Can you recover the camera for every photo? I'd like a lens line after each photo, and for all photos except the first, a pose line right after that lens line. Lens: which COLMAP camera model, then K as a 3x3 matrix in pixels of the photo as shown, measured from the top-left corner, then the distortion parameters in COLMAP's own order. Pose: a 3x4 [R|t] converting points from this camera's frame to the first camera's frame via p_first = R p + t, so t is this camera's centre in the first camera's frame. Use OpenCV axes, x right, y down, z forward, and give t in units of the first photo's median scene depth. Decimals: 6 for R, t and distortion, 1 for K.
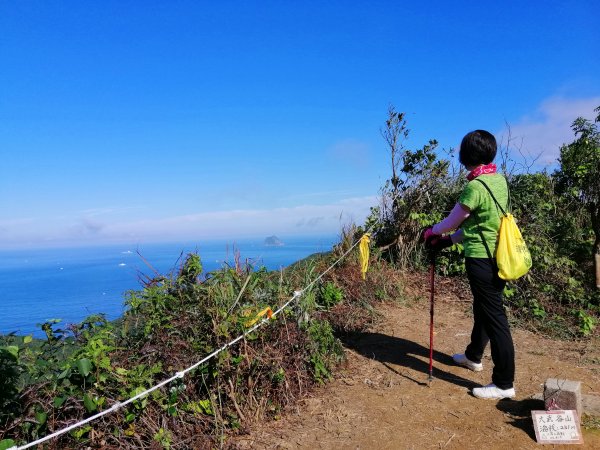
lens RADIAL K [[438.9, 0, 300.0], [0, 438.9, 225.0], [0, 0, 1]] dist [0.049426, -0.064901]
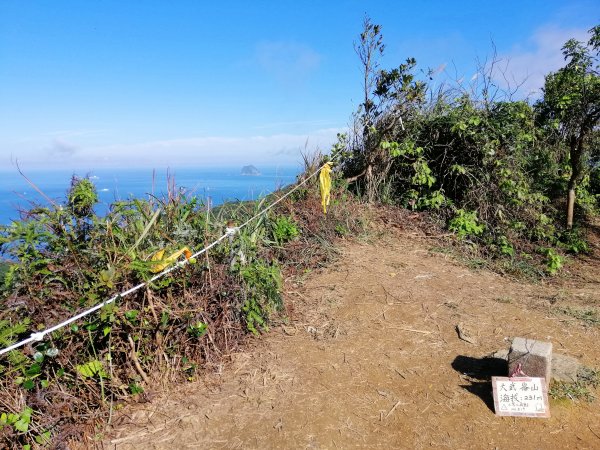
lens RADIAL K [[438.9, 0, 300.0], [0, 438.9, 225.0], [0, 0, 1]] dist [0.049426, -0.064901]
pose [[0.998419, 0.017894, 0.053292, 0.043028], [-0.026060, 0.987299, 0.156721, 0.006312], [-0.049811, -0.157862, 0.986204, 0.092286]]
